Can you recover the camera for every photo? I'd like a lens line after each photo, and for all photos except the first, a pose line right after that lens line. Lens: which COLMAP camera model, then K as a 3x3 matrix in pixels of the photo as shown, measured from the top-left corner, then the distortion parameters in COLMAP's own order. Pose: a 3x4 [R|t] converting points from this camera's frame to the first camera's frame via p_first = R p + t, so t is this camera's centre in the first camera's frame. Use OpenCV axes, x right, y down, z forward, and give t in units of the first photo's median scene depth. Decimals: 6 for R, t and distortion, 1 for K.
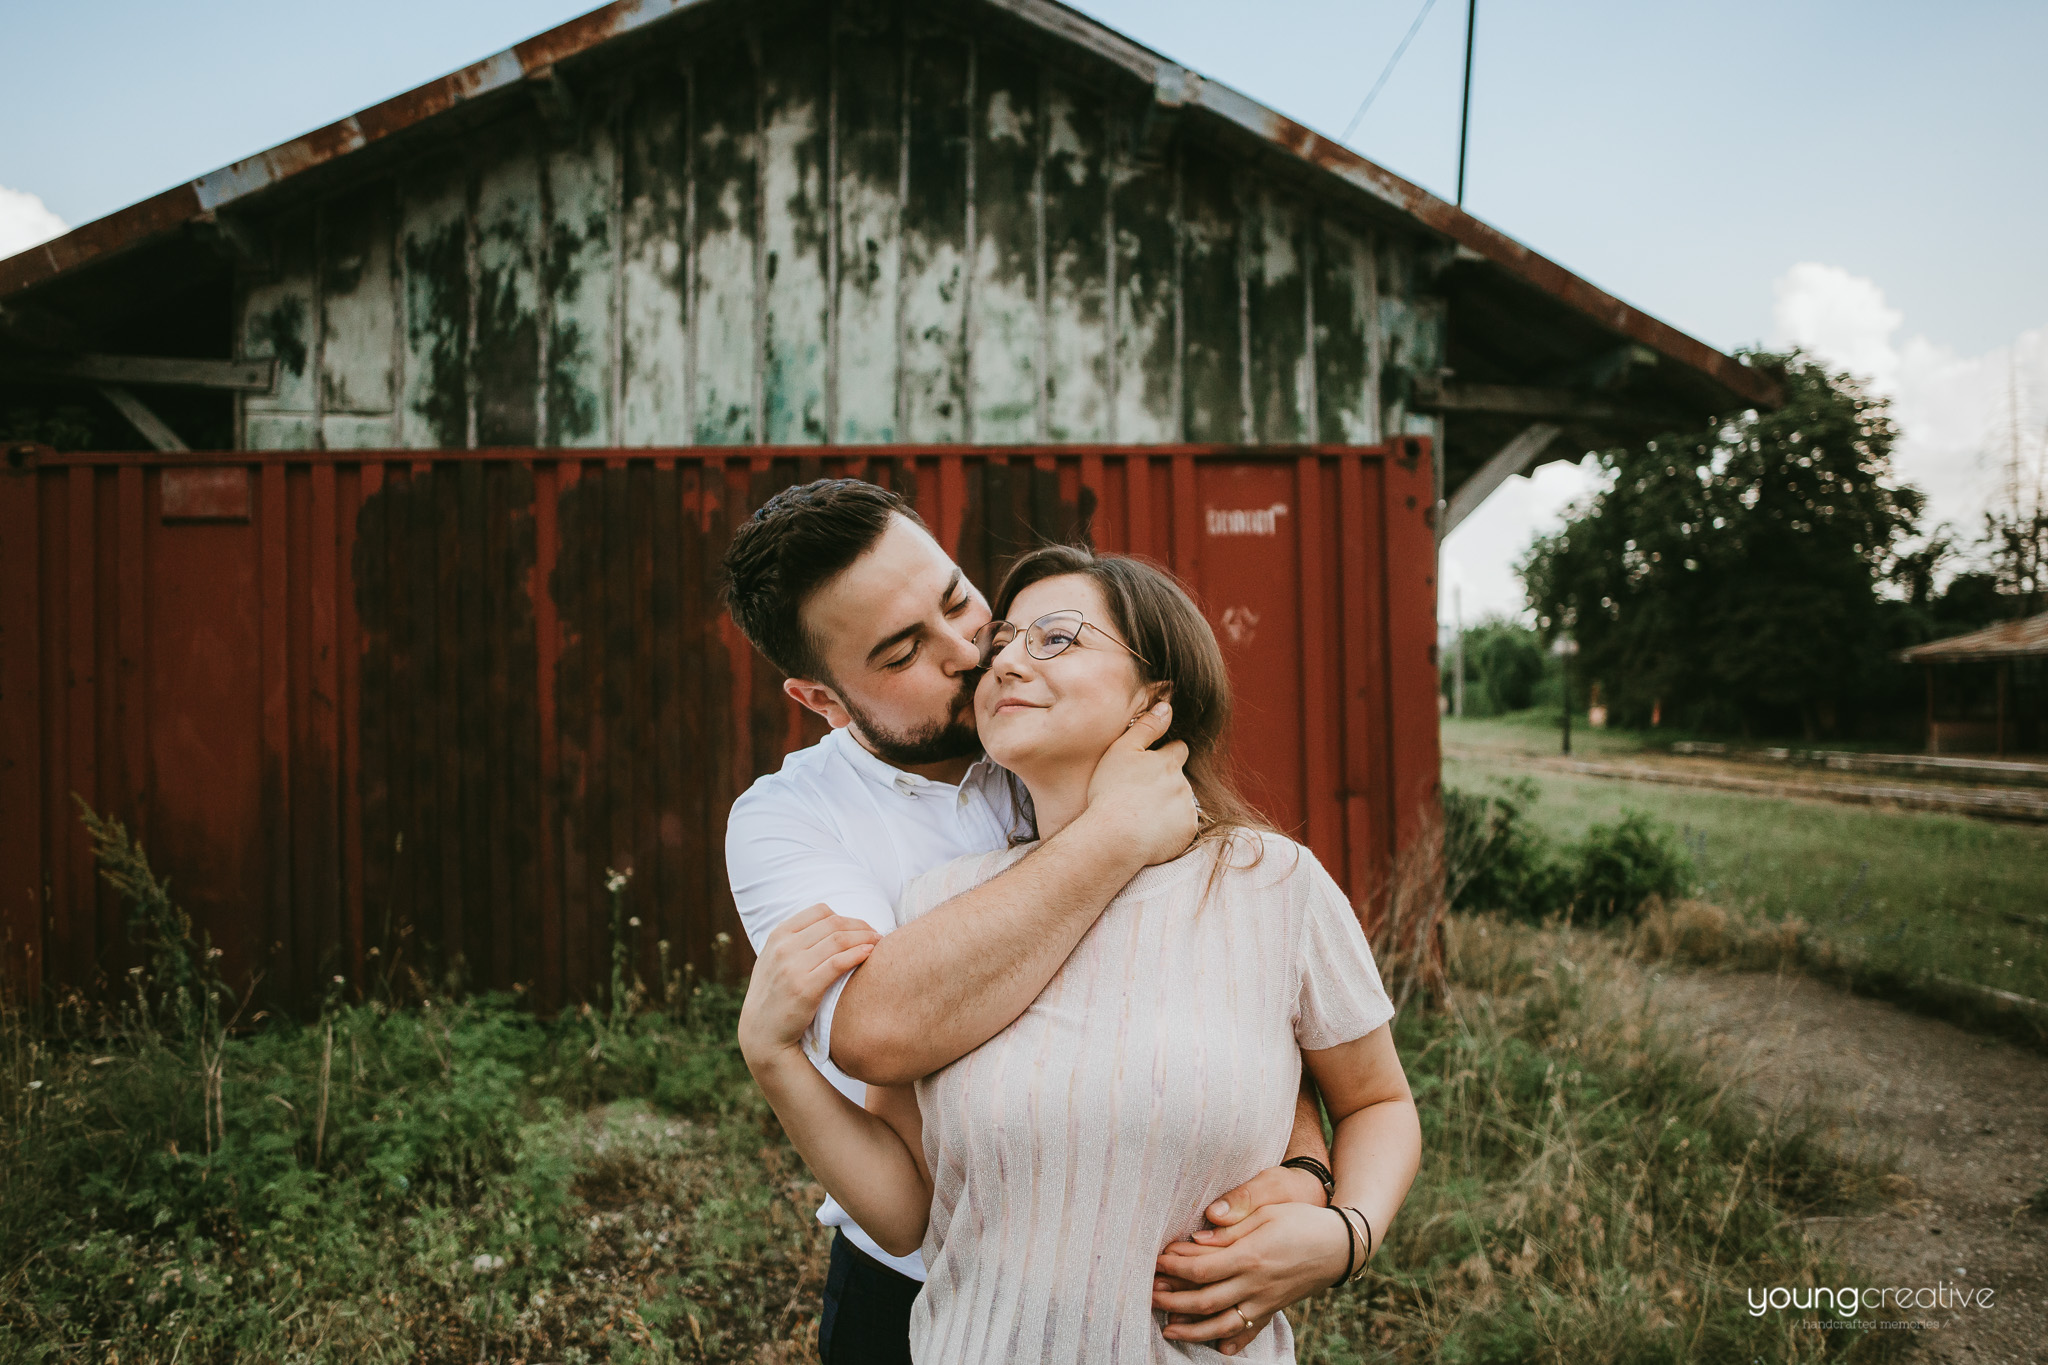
lens RADIAL K [[1341.1, 0, 1025.8], [0, 1341.1, 659.6], [0, 0, 1]] dist [-0.103590, 0.063520]
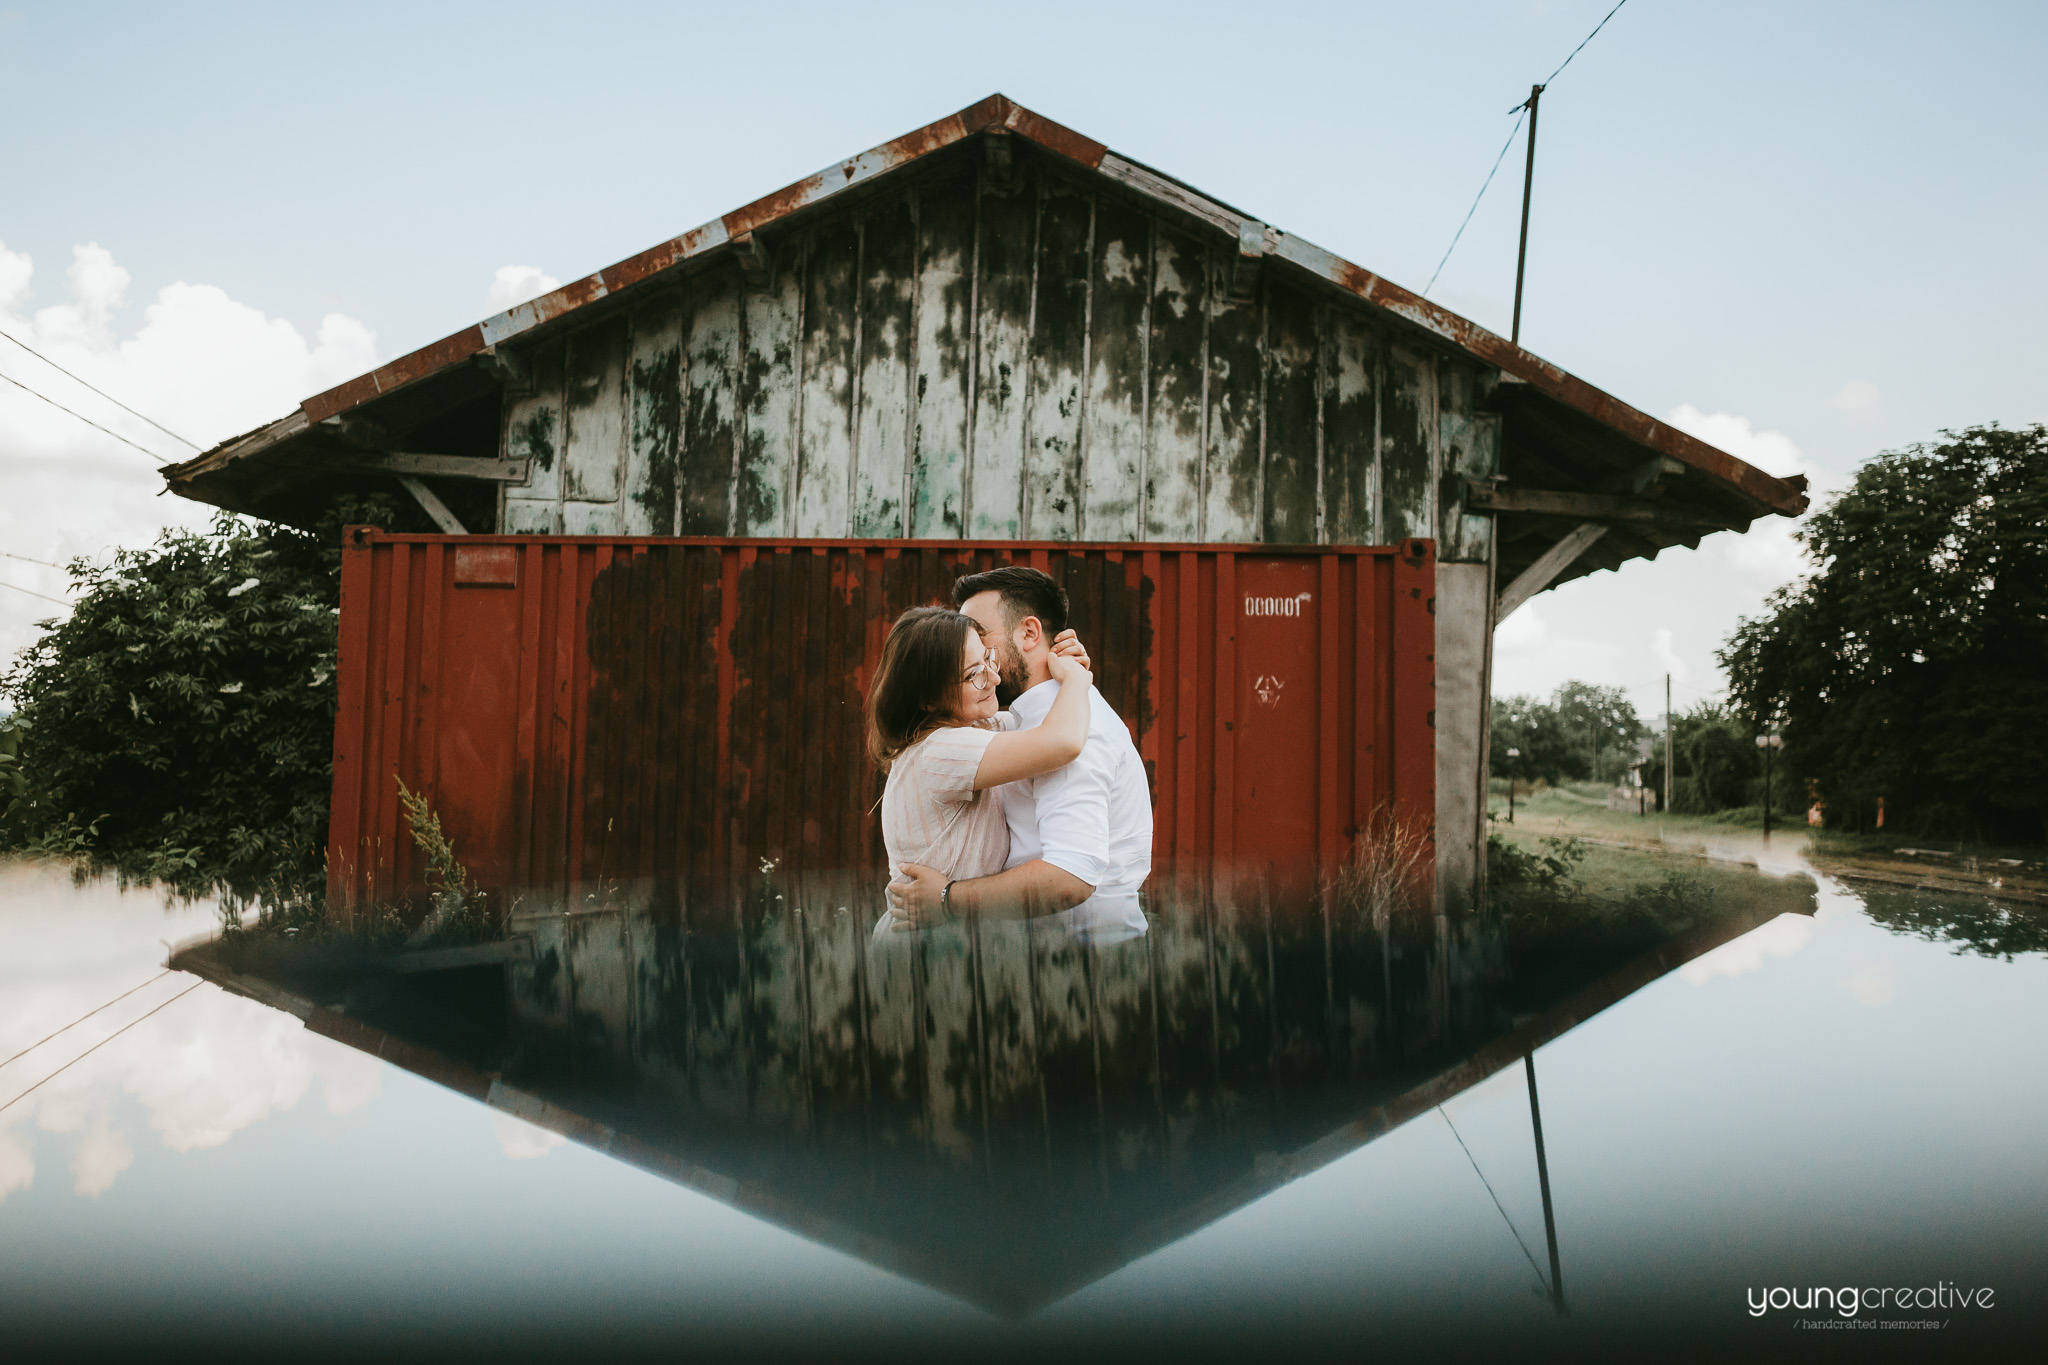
lens RADIAL K [[1341.1, 0, 1025.8], [0, 1341.1, 659.6], [0, 0, 1]] dist [-0.103590, 0.063520]
pose [[0.990227, 0.029399, -0.136331, 0.079600], [-0.036714, 0.998000, -0.051457, 0.013832], [0.134546, 0.055960, 0.989326, -0.191259]]
